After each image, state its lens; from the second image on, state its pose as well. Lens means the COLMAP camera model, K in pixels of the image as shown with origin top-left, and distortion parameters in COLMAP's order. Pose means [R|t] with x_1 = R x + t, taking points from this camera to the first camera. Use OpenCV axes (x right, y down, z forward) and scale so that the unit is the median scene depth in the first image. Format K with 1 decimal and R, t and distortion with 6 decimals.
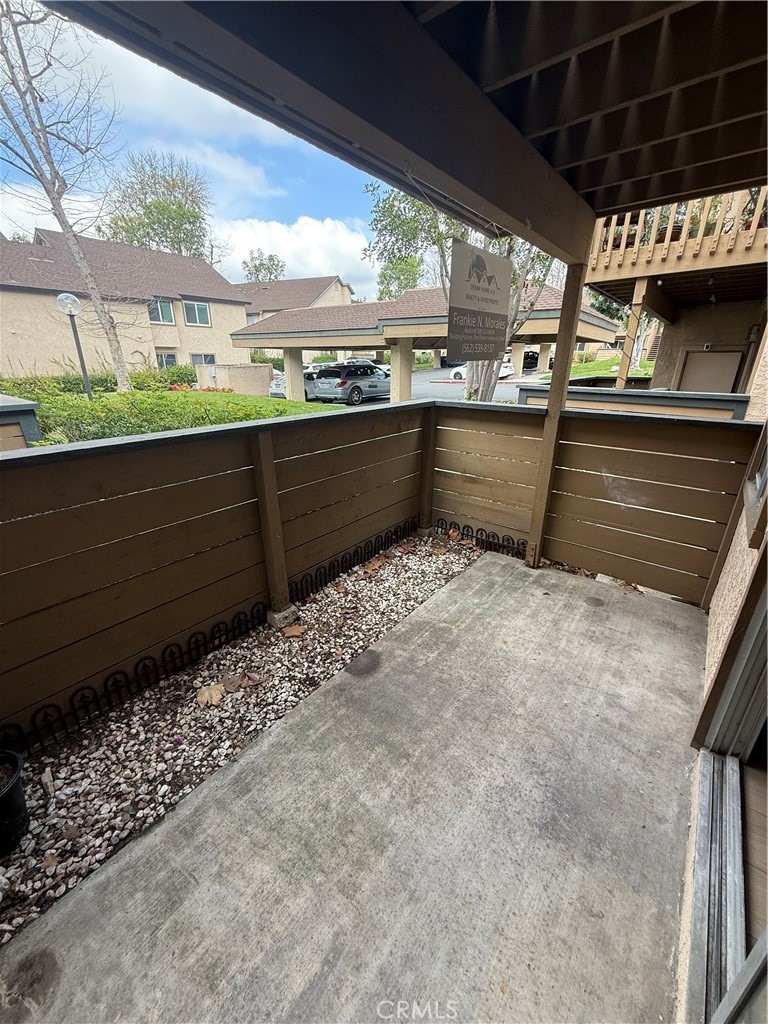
lens RADIAL K [[404.9, 0, 384.0], [0, 404.9, 512.0], [0, 0, 1]] dist [-0.003739, -0.000033]
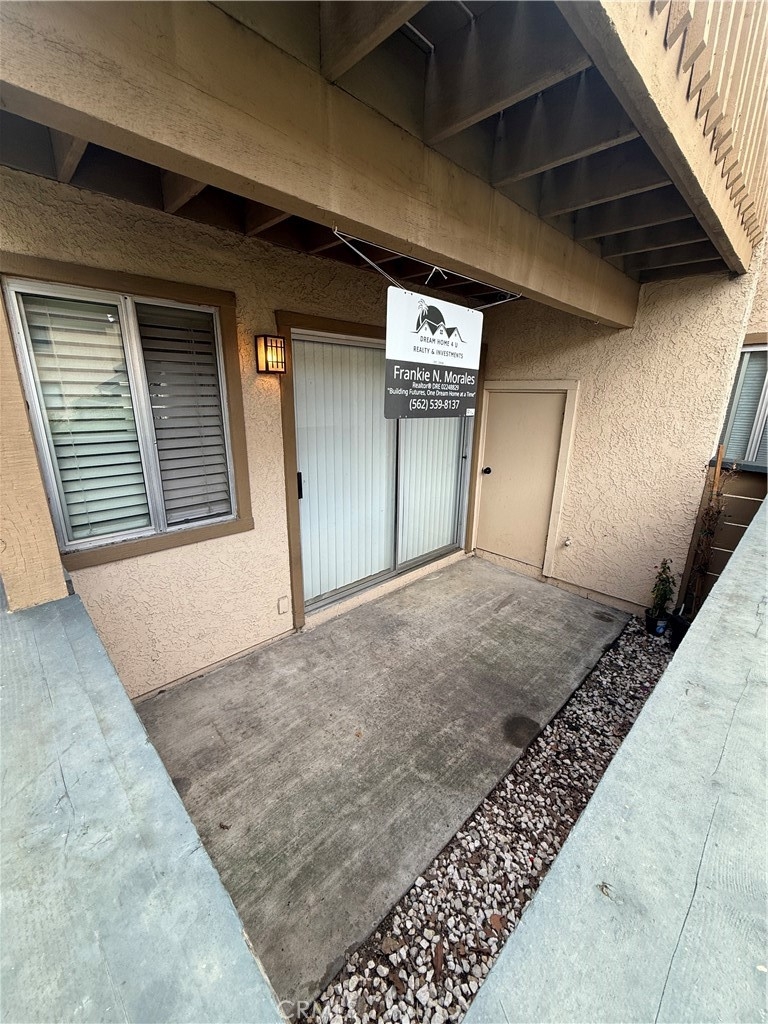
lens RADIAL K [[404.9, 0, 384.0], [0, 404.9, 512.0], [0, 0, 1]] dist [-0.003739, -0.000033]
pose [[-0.991363, -0.051465, 0.120630, 0.157354], [0.032066, 0.796757, 0.603449, -0.529888], [-0.127169, 0.602105, -0.788225, 1.300809]]
